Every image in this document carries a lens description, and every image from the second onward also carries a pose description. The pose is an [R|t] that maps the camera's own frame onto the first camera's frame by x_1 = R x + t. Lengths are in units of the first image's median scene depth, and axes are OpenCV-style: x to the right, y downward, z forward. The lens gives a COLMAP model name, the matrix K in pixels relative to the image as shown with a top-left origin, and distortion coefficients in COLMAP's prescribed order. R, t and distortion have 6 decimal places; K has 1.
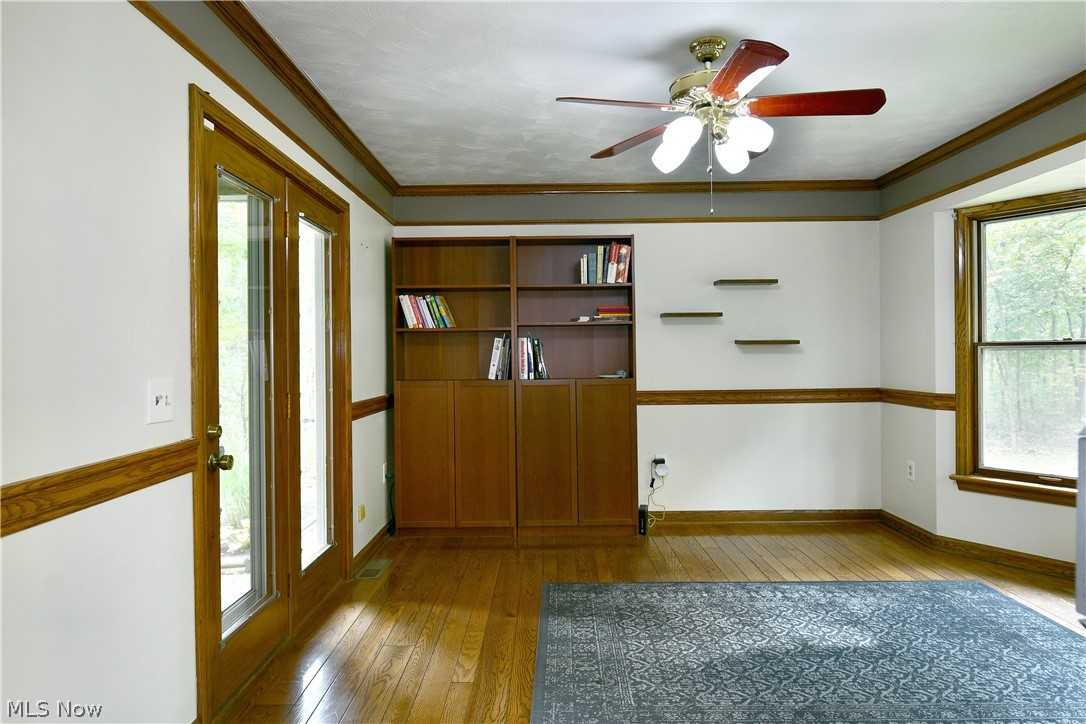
lens RADIAL K [[669.1, 0, 552.3], [0, 669.1, 360.5], [0, 0, 1]] dist [-0.004742, -0.008601]
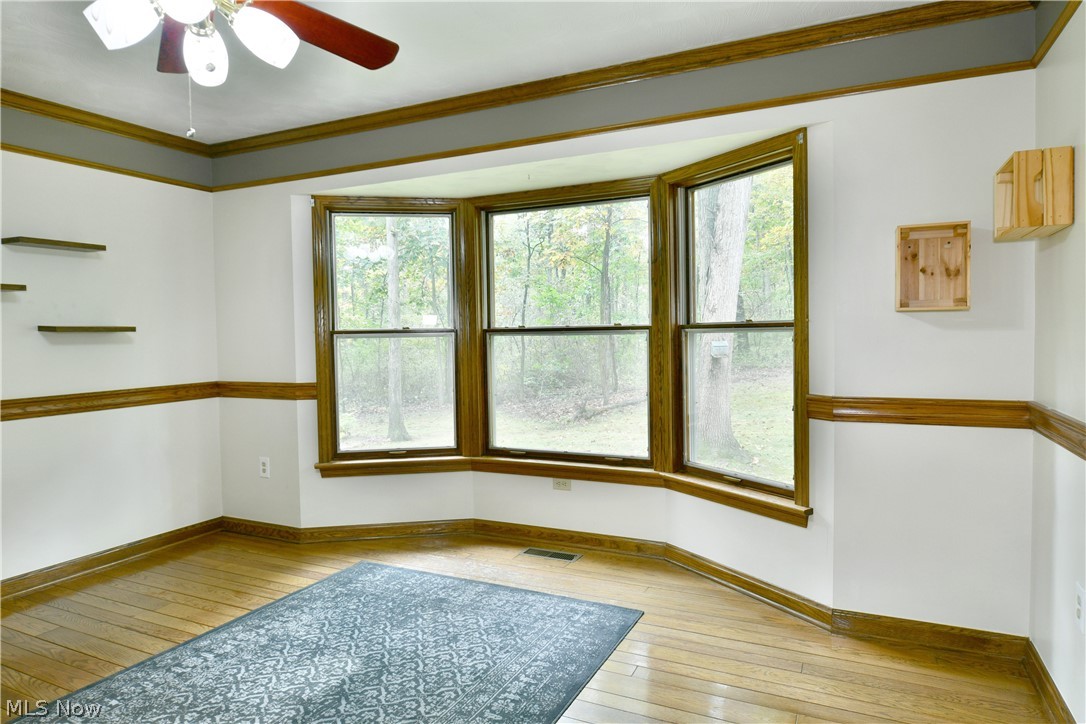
lens RADIAL K [[669.1, 0, 544.5], [0, 669.1, 358.0], [0, 0, 1]] dist [-0.004742, -0.008601]
pose [[0.439657, -0.029153, 0.897693, -0.164503], [0.020035, 0.999543, 0.022648, -0.002316], [-0.897942, 0.008028, 0.440040, 0.301487]]
